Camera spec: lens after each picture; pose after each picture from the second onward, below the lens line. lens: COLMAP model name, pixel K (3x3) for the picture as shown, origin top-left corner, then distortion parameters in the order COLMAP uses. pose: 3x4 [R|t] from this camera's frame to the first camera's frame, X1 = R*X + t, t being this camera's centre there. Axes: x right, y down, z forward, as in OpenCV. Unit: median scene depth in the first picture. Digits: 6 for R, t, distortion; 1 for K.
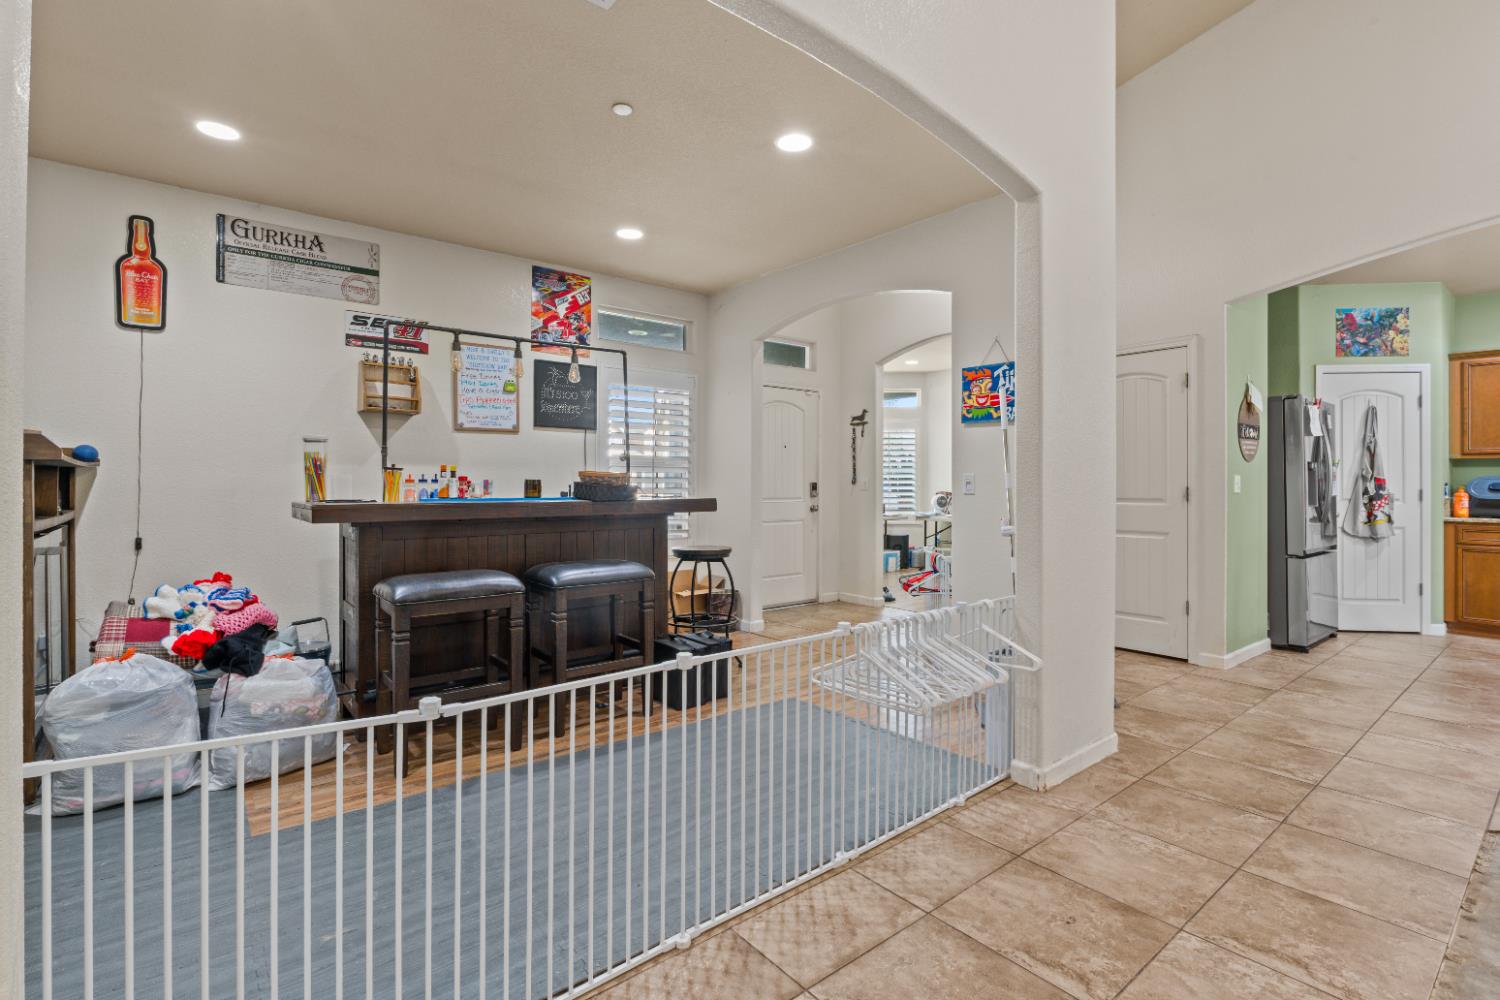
lens RADIAL K [[701.9, 0, 749.7], [0, 701.9, 484.2], [0, 0, 1]] dist [-0.004573, -0.001161]
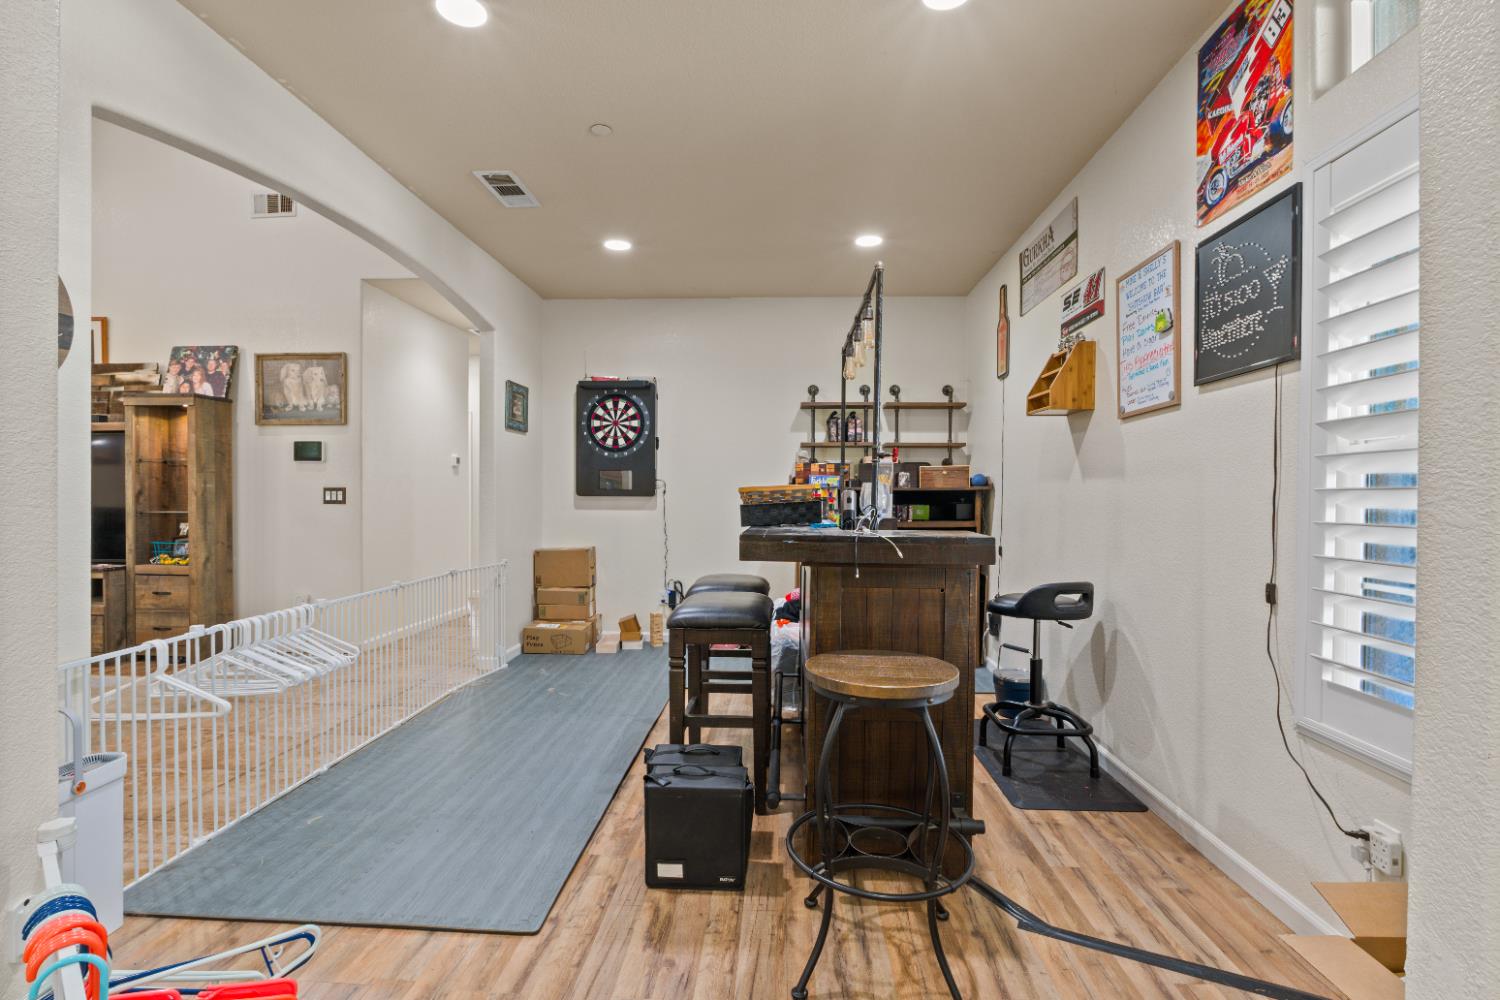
lens RADIAL K [[701.9, 0, 749.7], [0, 701.9, 484.2], [0, 0, 1]] dist [-0.004573, -0.001161]
pose [[-0.675288, -0.012171, -0.737454, 0.214762], [-0.002576, 0.999897, -0.014144, -0.007180], [0.737550, -0.007652, -0.675249, 0.949623]]
